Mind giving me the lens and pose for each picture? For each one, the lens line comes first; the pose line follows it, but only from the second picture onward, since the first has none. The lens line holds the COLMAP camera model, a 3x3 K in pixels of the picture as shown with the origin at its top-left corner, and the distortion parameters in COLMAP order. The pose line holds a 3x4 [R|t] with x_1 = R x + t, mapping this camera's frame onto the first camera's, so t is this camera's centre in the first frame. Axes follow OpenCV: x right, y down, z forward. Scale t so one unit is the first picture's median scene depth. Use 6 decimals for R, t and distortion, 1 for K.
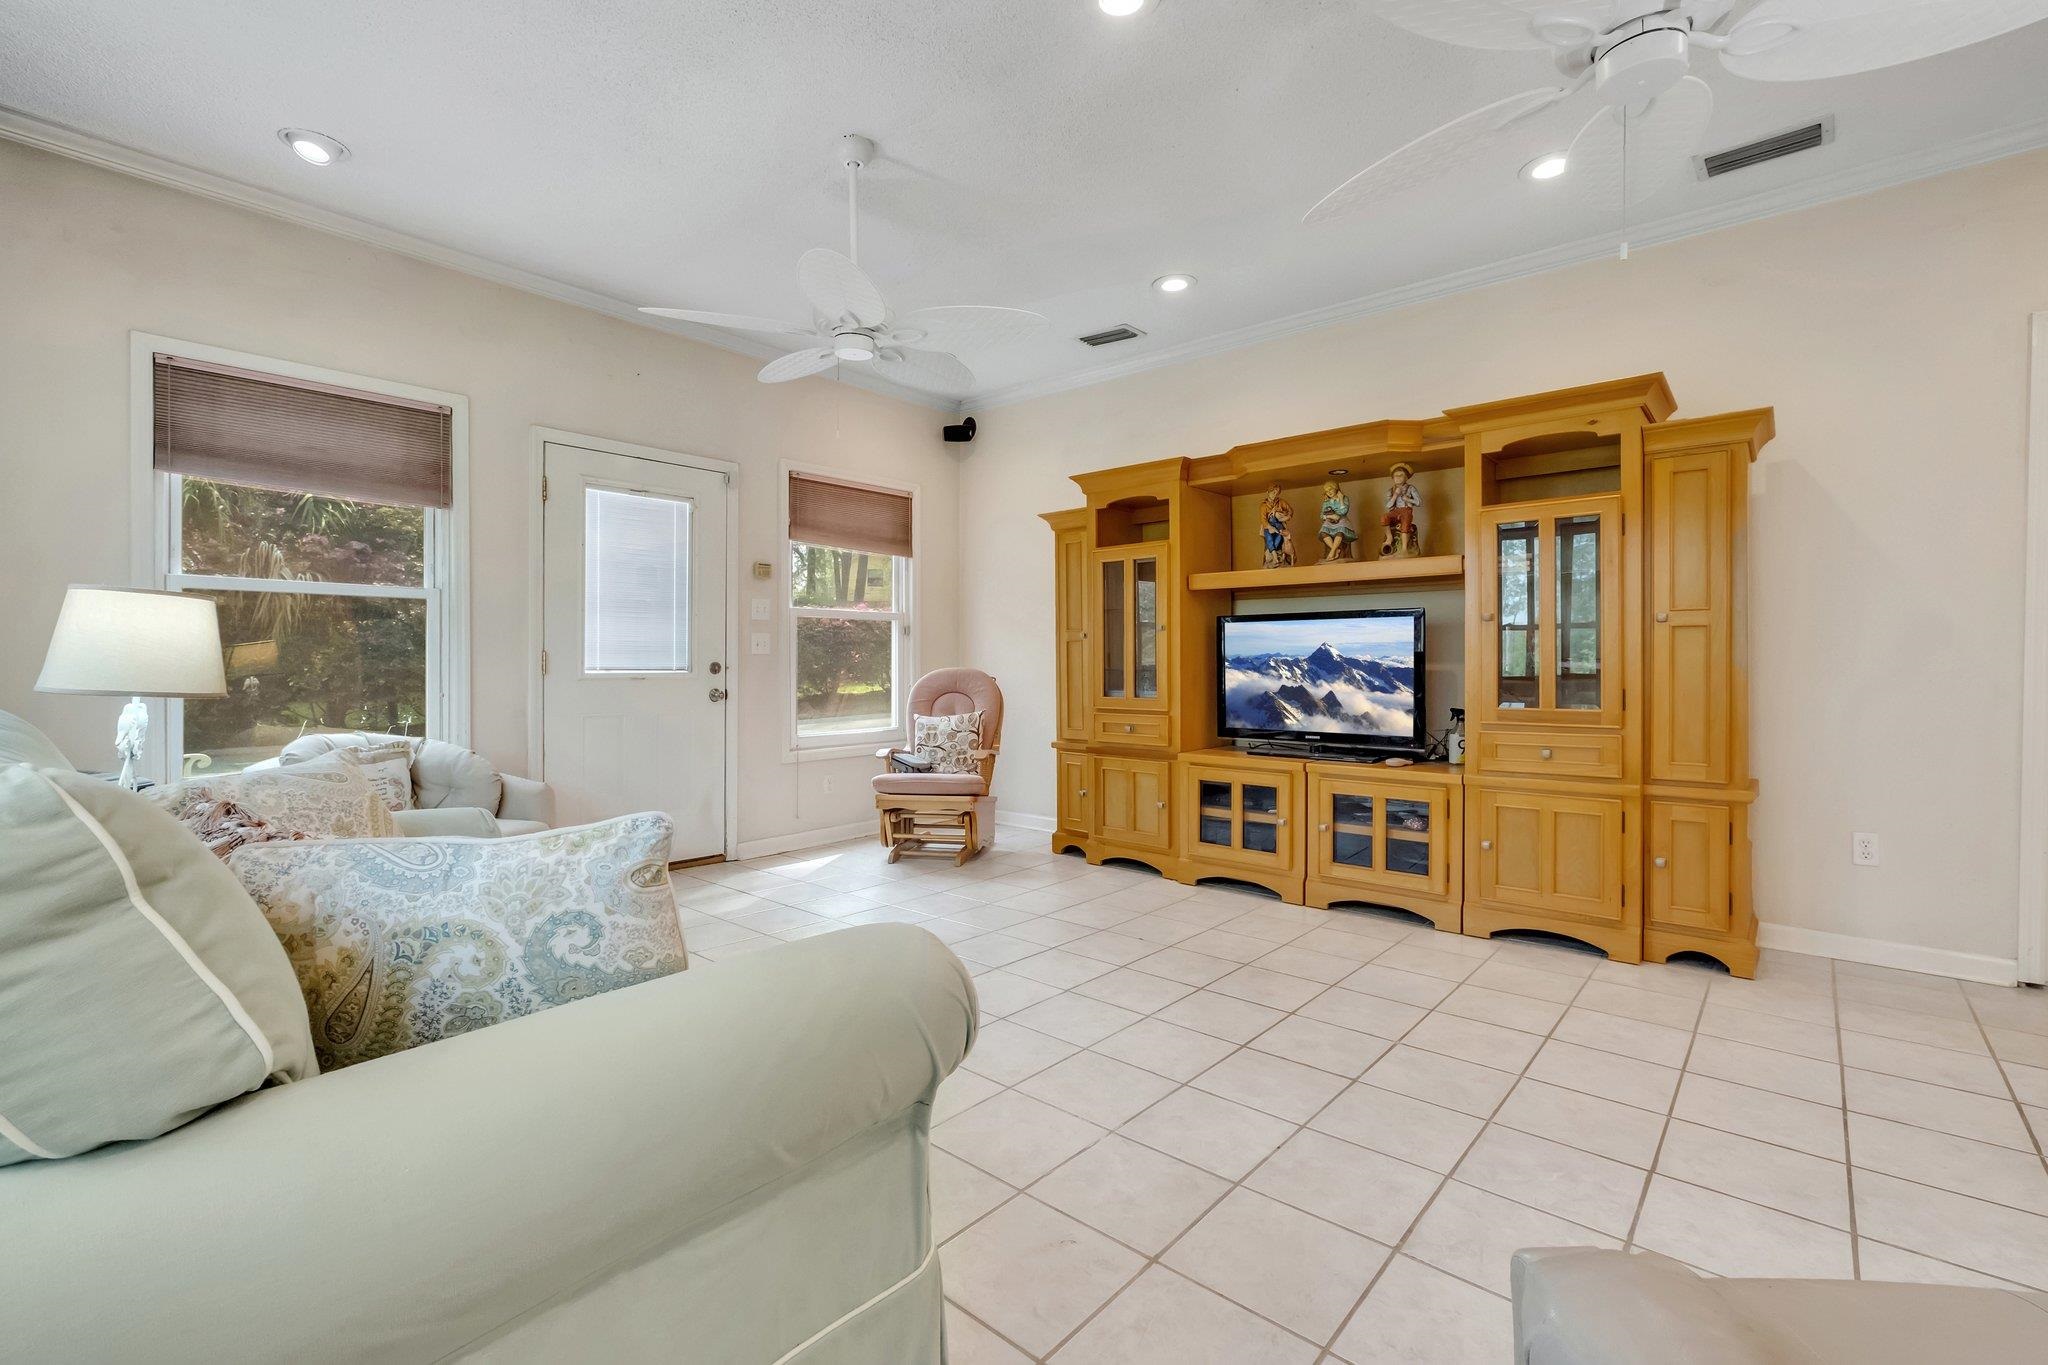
lens RADIAL K [[902.3, 0, 1000.8], [0, 902.3, 672.3], [0, 0, 1]] dist [-0.009055, 0.001776]
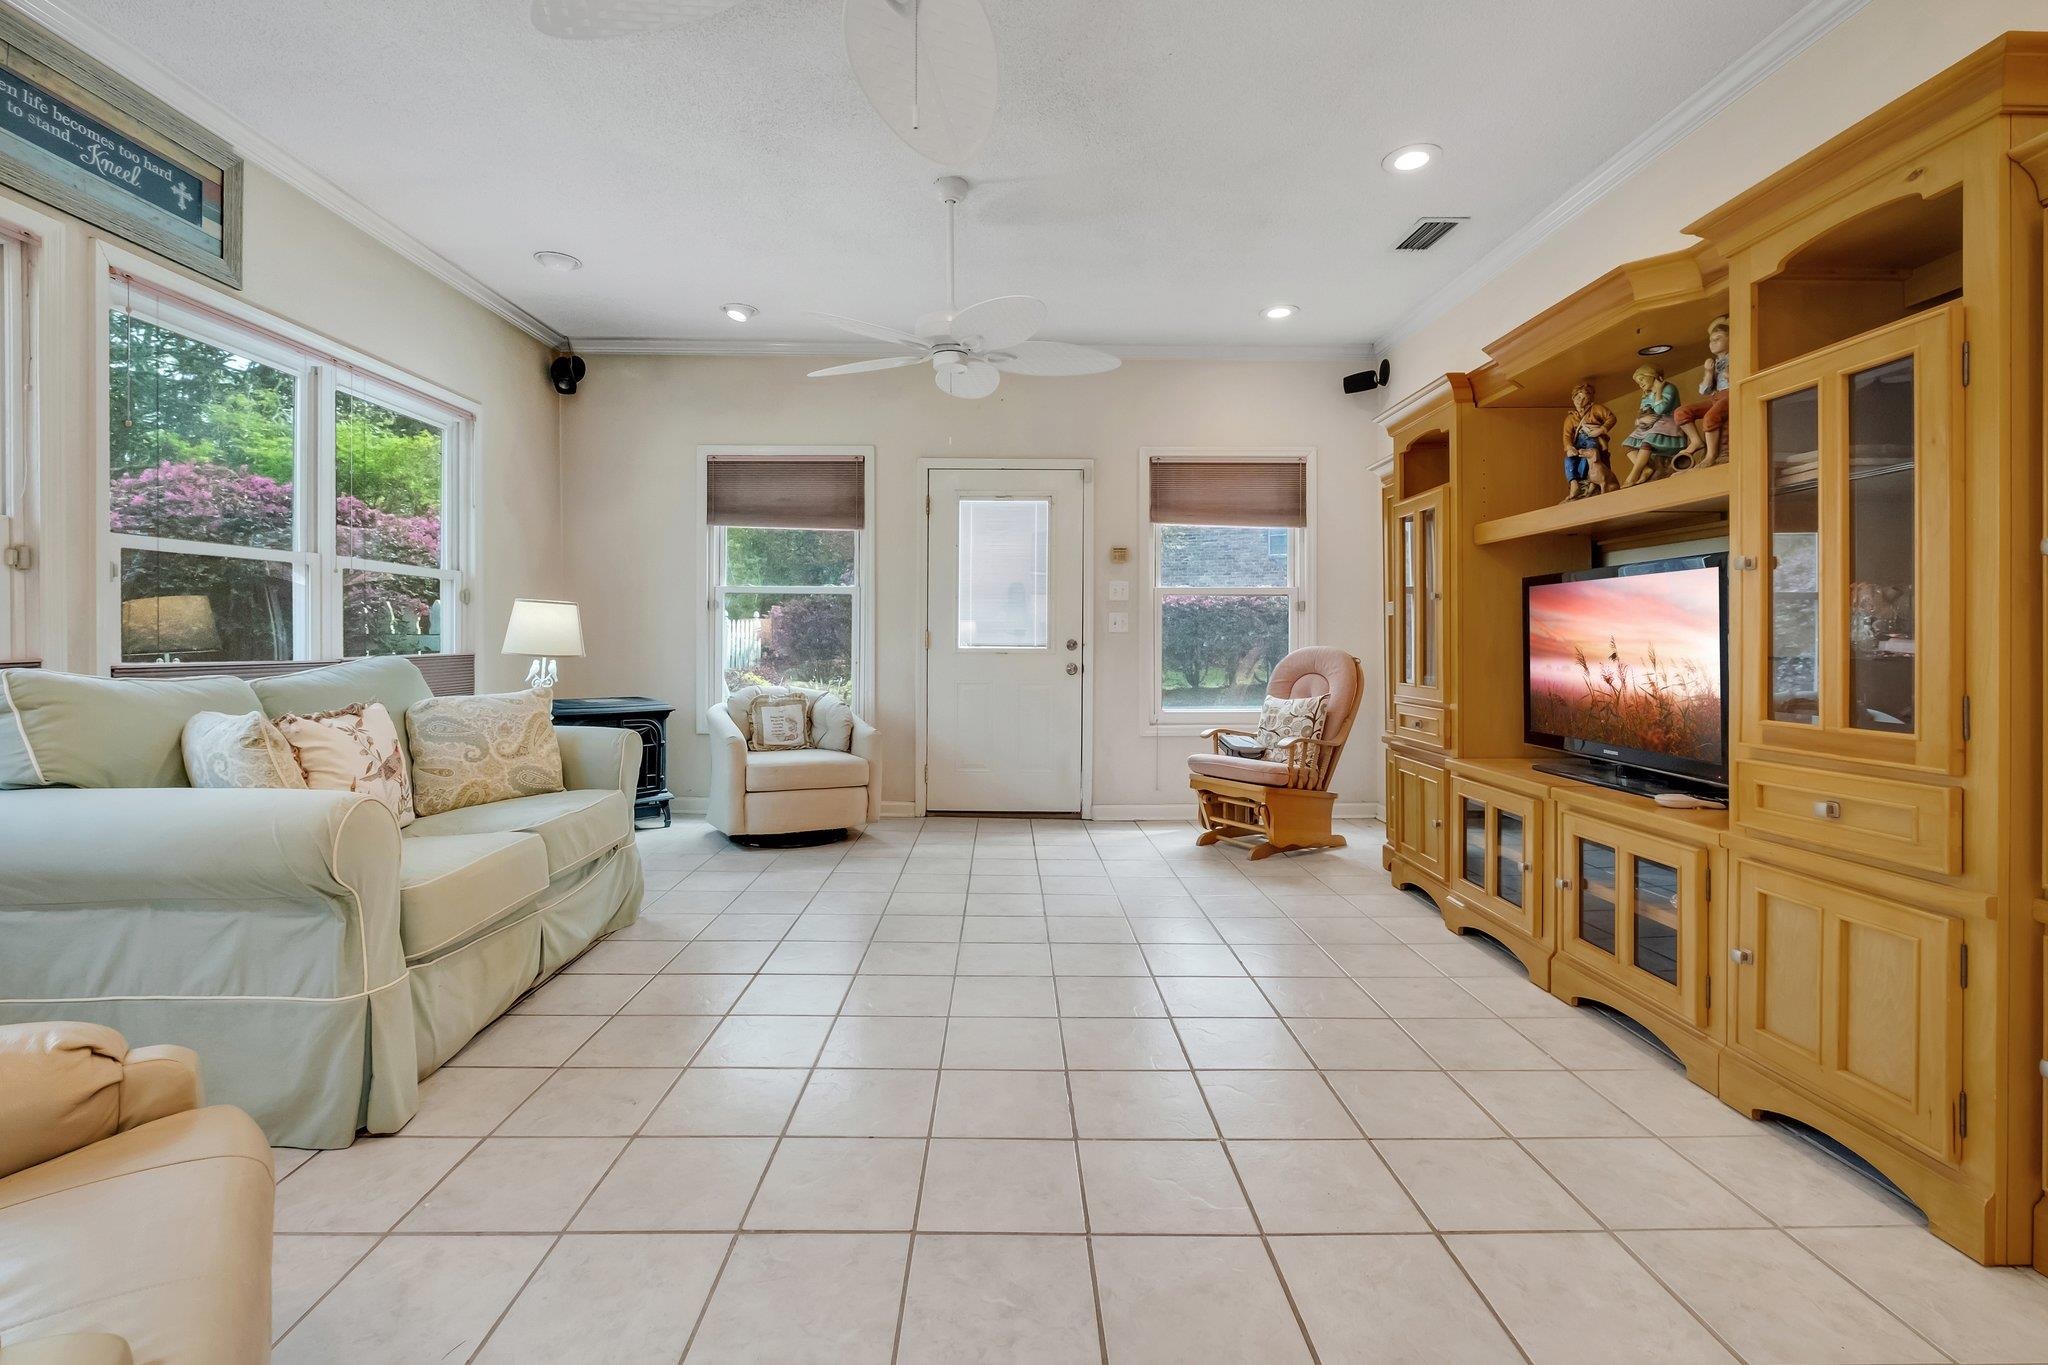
lens RADIAL K [[902.3, 0, 994.4], [0, 902.3, 643.4], [0, 0, 1]] dist [-0.009055, 0.001776]
pose [[0.671547, 0.004133, -0.740951, 0.464006], [-0.010058, 0.999943, -0.003539, -0.001931], [0.740894, 0.009829, 0.671550, 0.181955]]
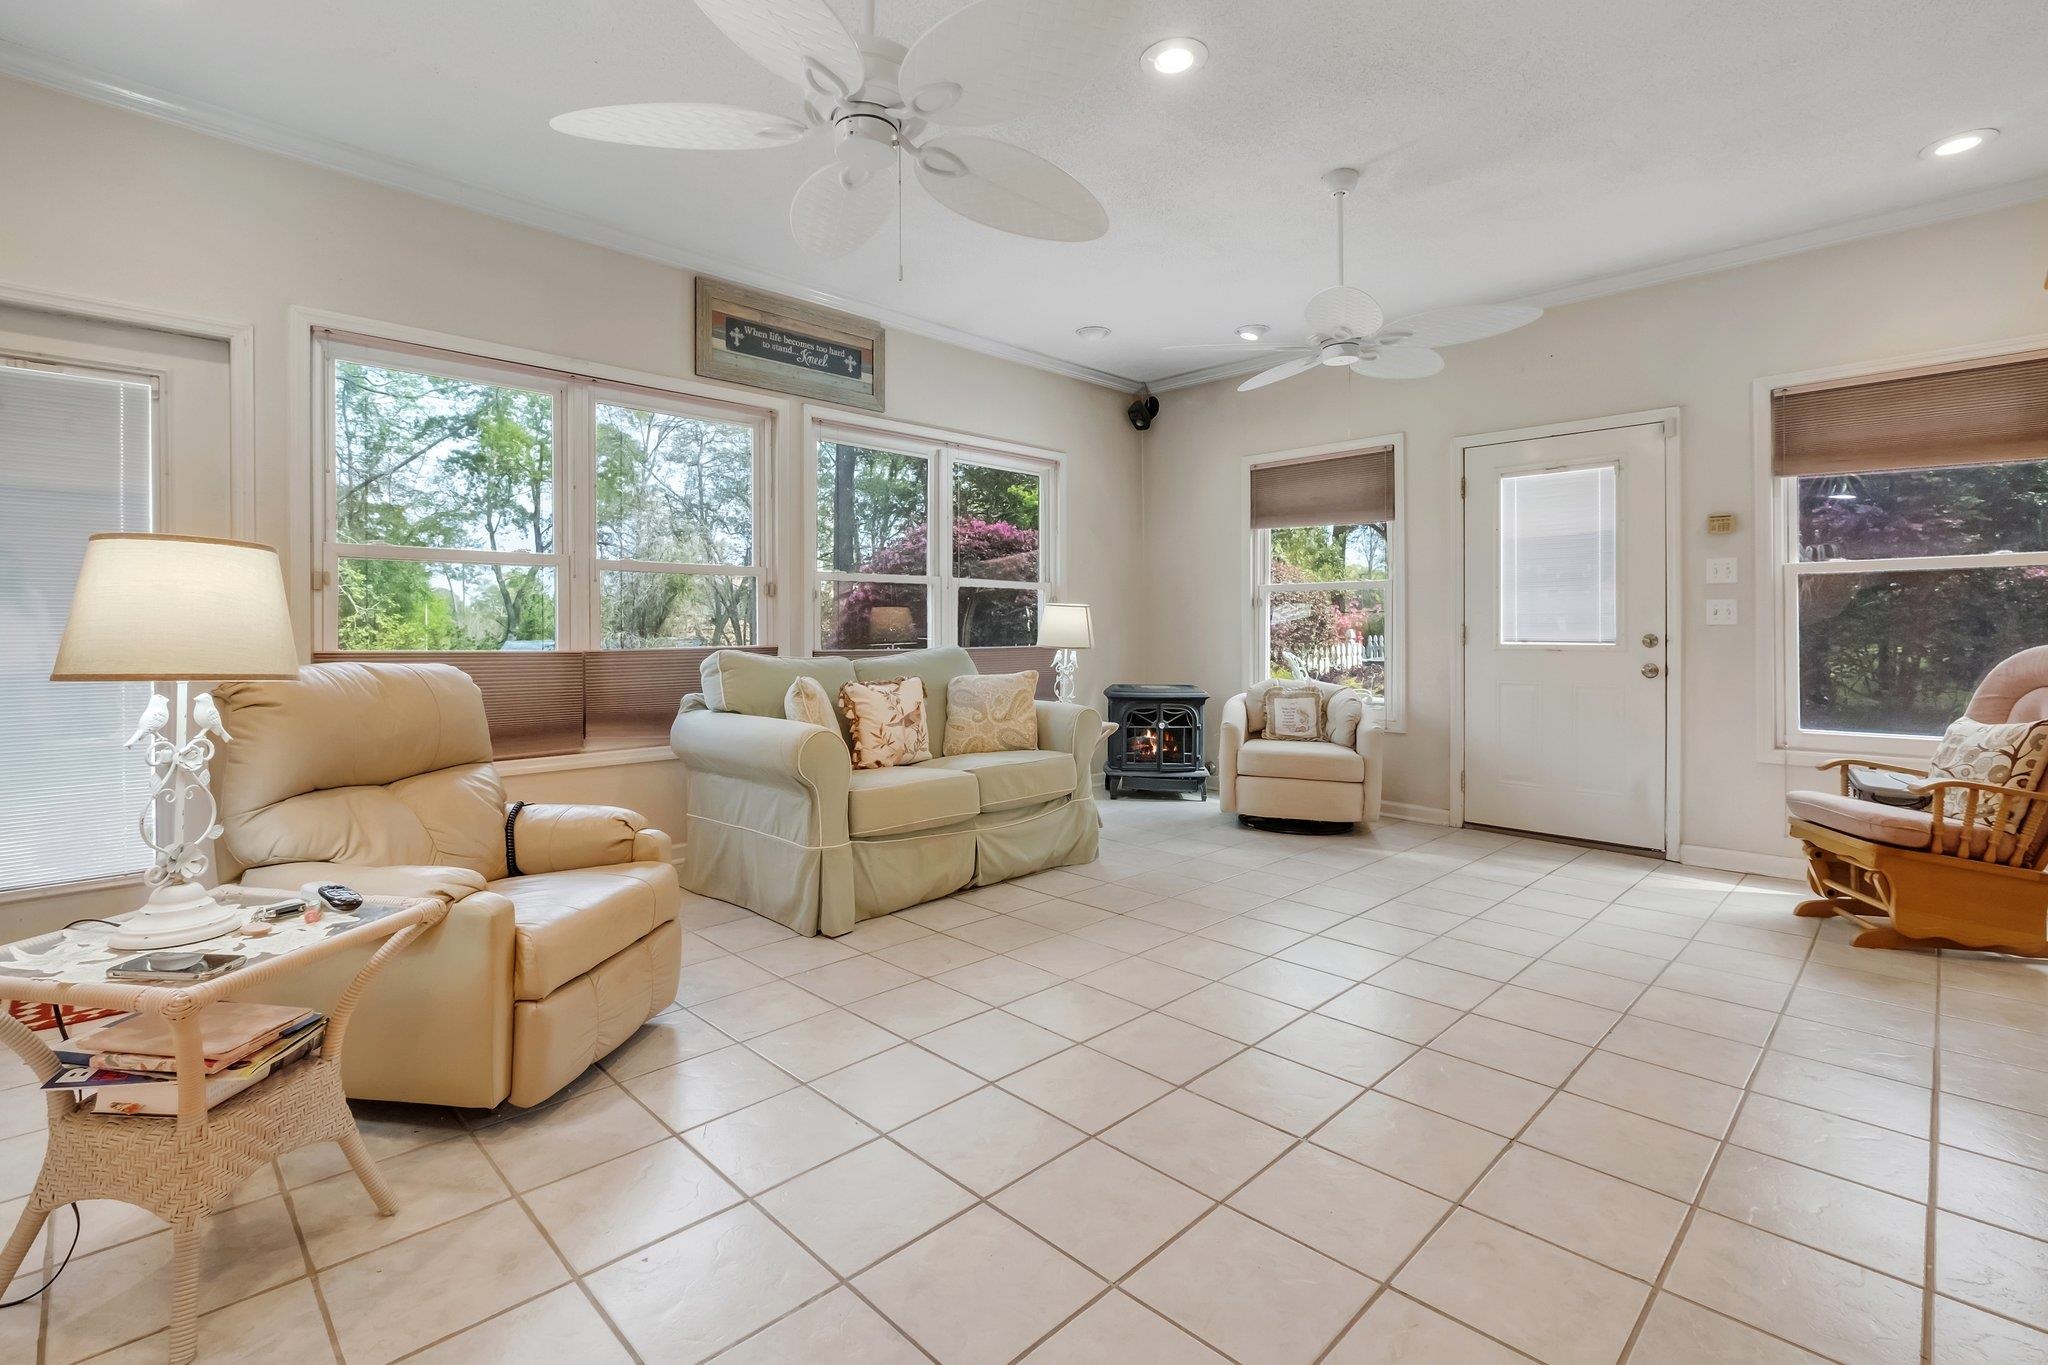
lens RADIAL K [[902.3, 0, 1003.6], [0, 902.3, 637.1], [0, 0, 1]] dist [-0.009055, 0.001776]
pose [[-0.057264, 0.001885, -0.998357, 0.639198], [-0.011775, 0.999927, 0.002563, -0.003509], [0.998290, 0.011903, -0.057238, 0.419146]]
